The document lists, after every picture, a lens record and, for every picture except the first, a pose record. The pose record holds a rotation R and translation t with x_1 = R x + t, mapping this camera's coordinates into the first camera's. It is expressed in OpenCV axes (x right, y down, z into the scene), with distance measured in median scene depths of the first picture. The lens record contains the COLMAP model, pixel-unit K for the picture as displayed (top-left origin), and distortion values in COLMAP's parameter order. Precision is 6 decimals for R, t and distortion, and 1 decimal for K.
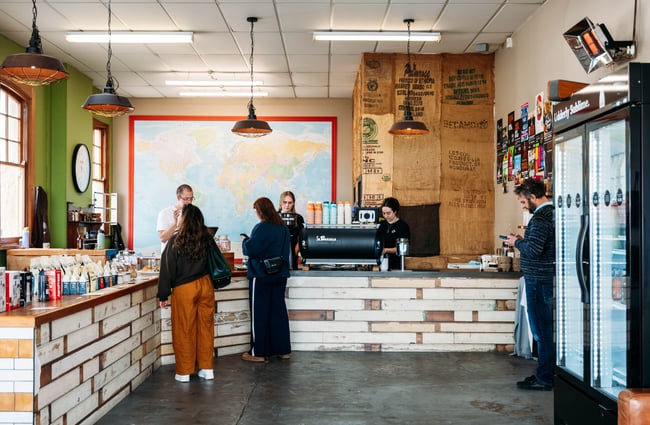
lens RADIAL K [[569.4, 0, 325.0], [0, 569.4, 212.5], [0, 0, 1]] dist [0.004973, 0.003106]
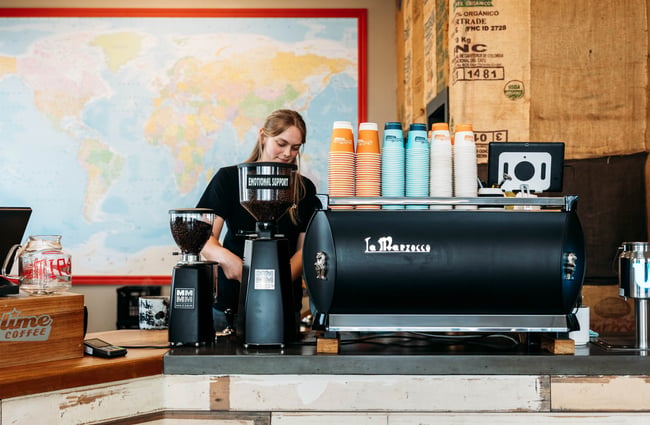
lens RADIAL K [[569.4, 0, 325.0], [0, 569.4, 212.5], [0, 0, 1]] dist [0.004973, 0.003106]
pose [[0.999941, -0.004285, 0.010008, -0.032013], [0.004174, 0.999930, 0.011072, 0.021314], [-0.010054, -0.011030, 0.999889, 0.594459]]
